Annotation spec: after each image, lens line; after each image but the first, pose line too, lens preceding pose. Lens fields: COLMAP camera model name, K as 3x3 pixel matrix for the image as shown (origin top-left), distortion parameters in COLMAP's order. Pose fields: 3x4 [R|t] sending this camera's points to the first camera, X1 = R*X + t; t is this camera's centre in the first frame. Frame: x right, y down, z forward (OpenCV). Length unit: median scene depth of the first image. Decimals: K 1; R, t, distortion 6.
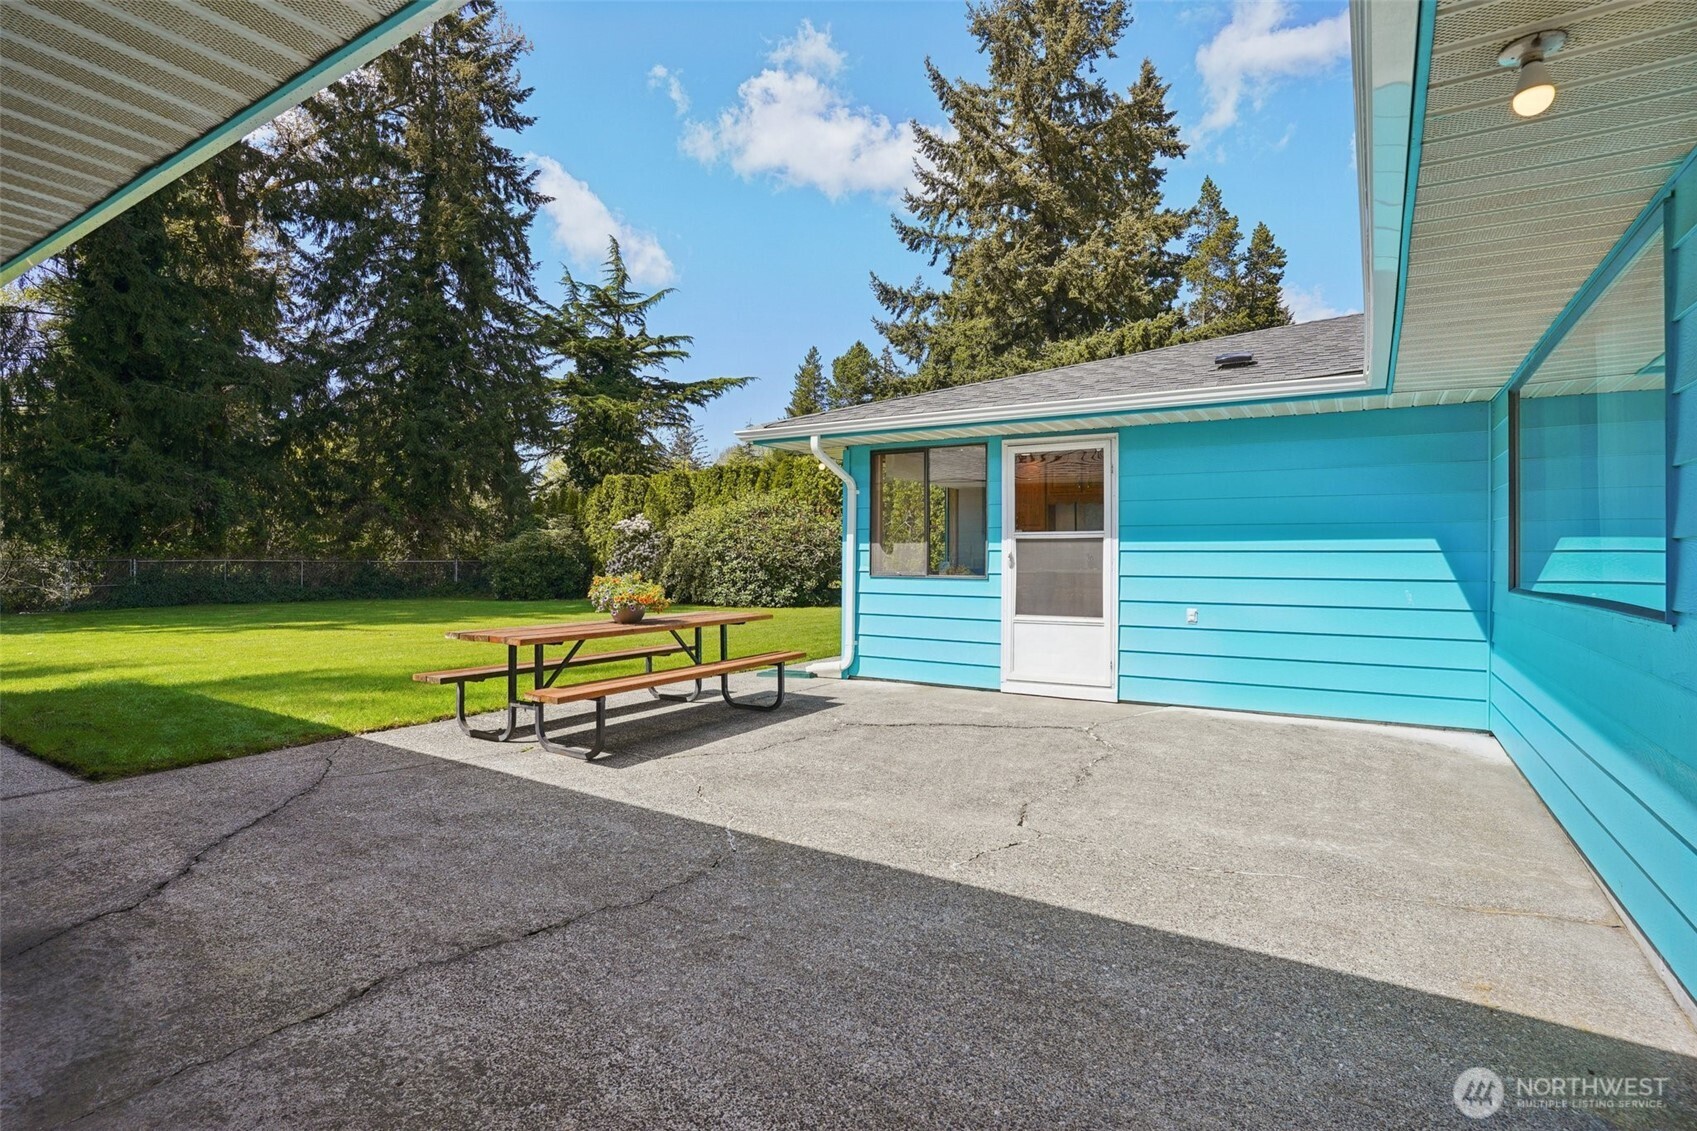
lens RADIAL K [[839.4, 0, 848.5], [0, 839.4, 565.5], [0, 0, 1]] dist [-0.092268, 0.038394]
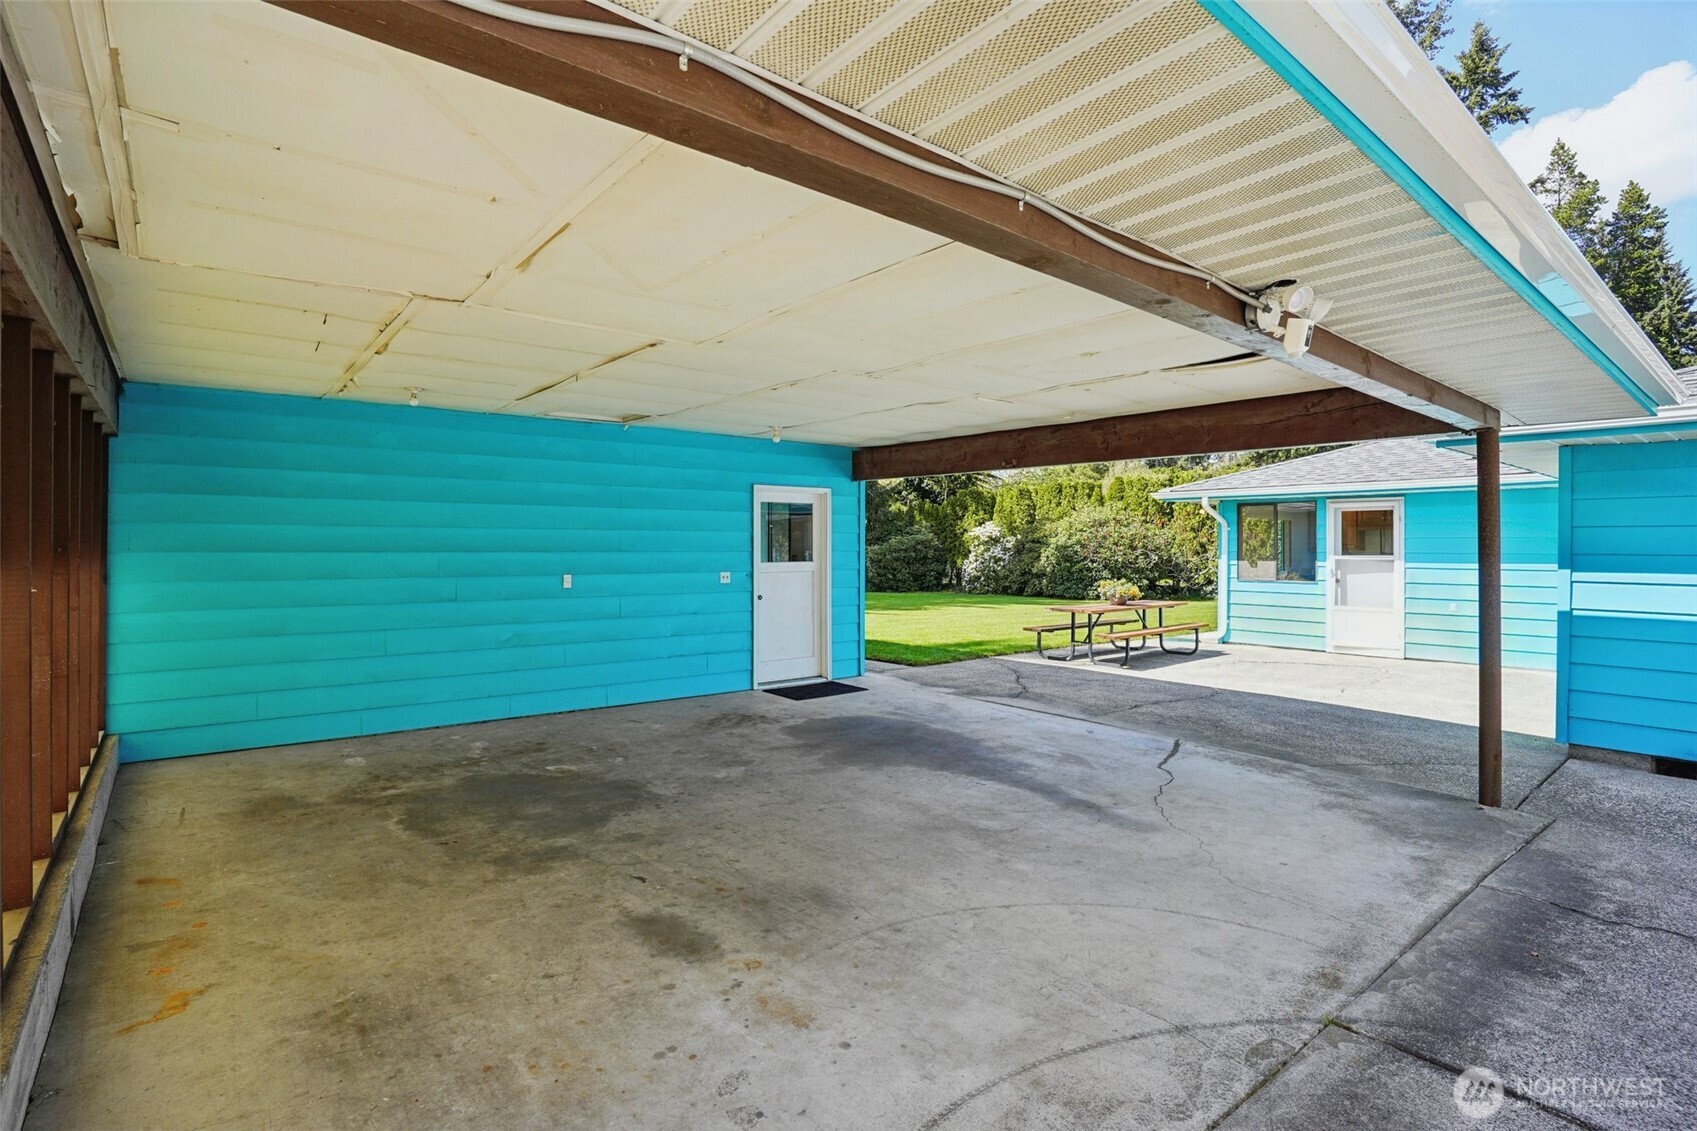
lens RADIAL K [[839.4, 0, 848.5], [0, 839.4, 565.5], [0, 0, 1]] dist [-0.092268, 0.038394]
pose [[0.946505, 0.005215, -0.322646, -0.063565], [-0.002685, 0.999962, 0.008287, -0.010118], [0.322677, -0.006977, 0.946483, -0.275574]]
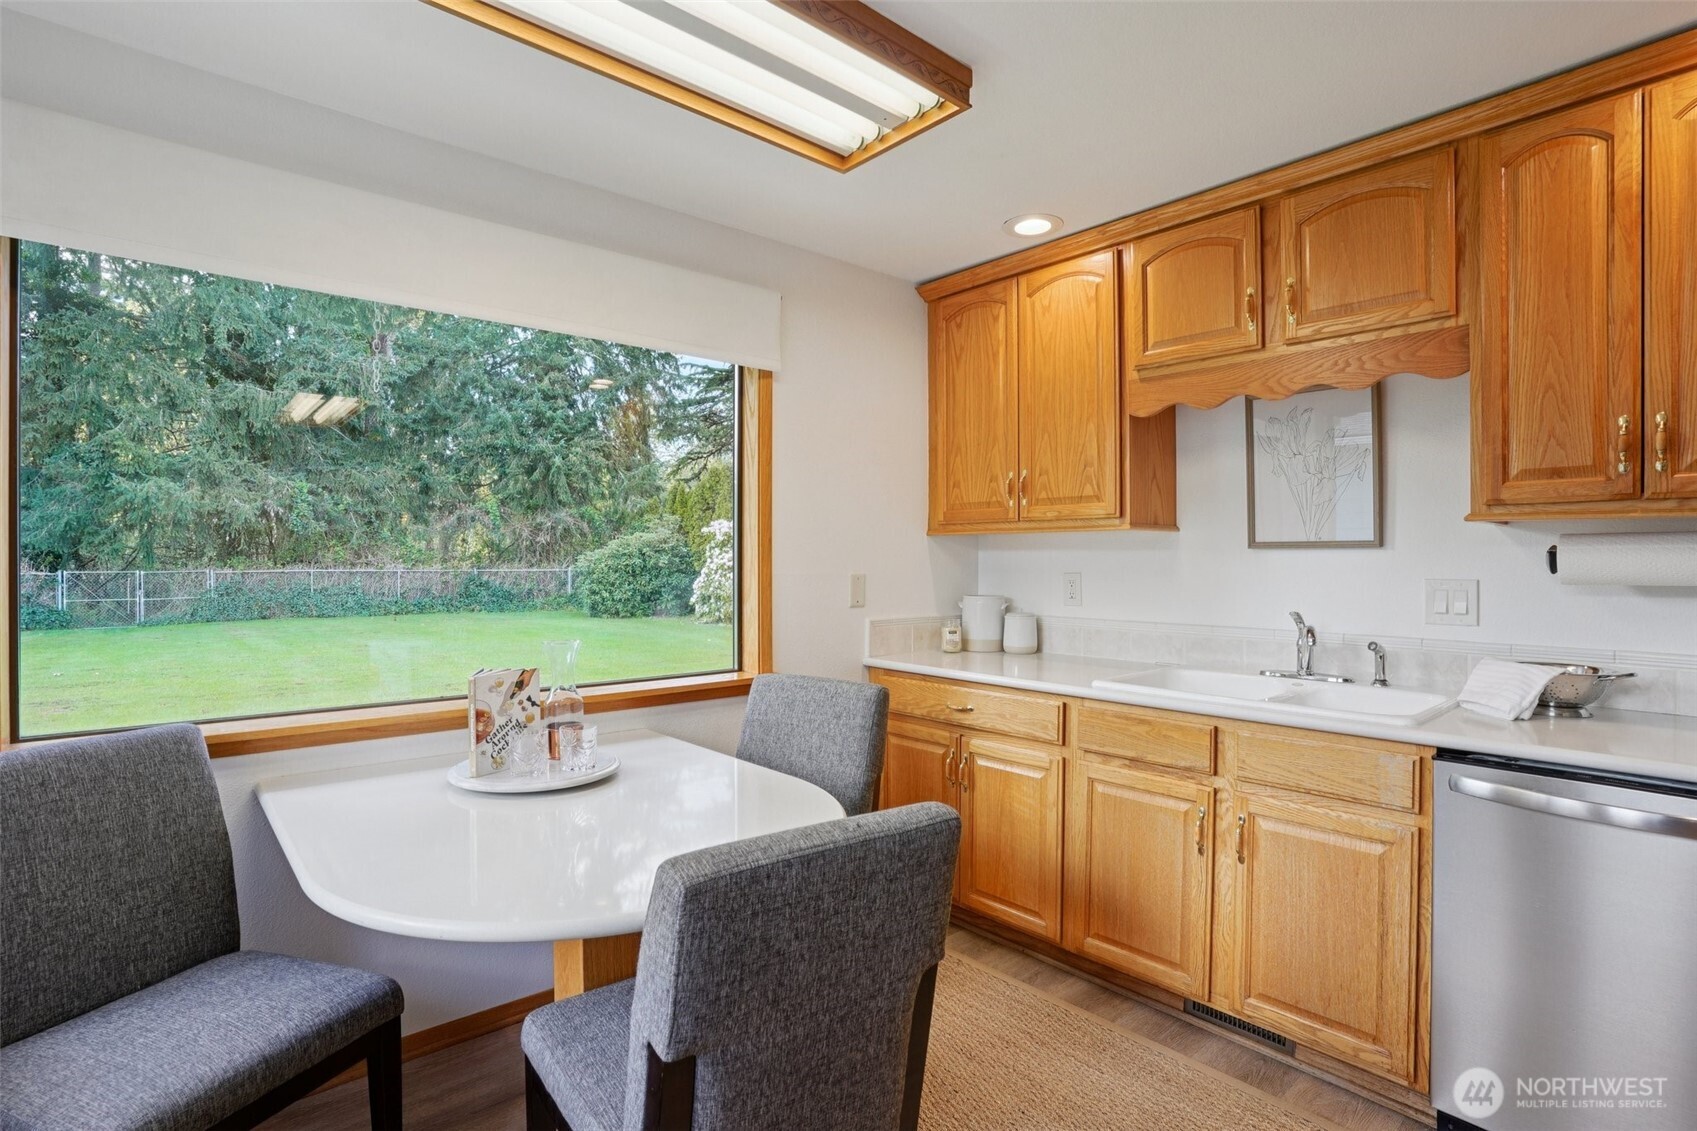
lens RADIAL K [[839.4, 0, 848.5], [0, 839.4, 565.5], [0, 0, 1]] dist [-0.092268, 0.038394]
pose [[0.954706, -0.000151, -0.297551, 0.105702], [-0.000362, 0.999999, -0.001672, -0.012037], [0.297550, 0.001704, 0.954705, 0.332596]]
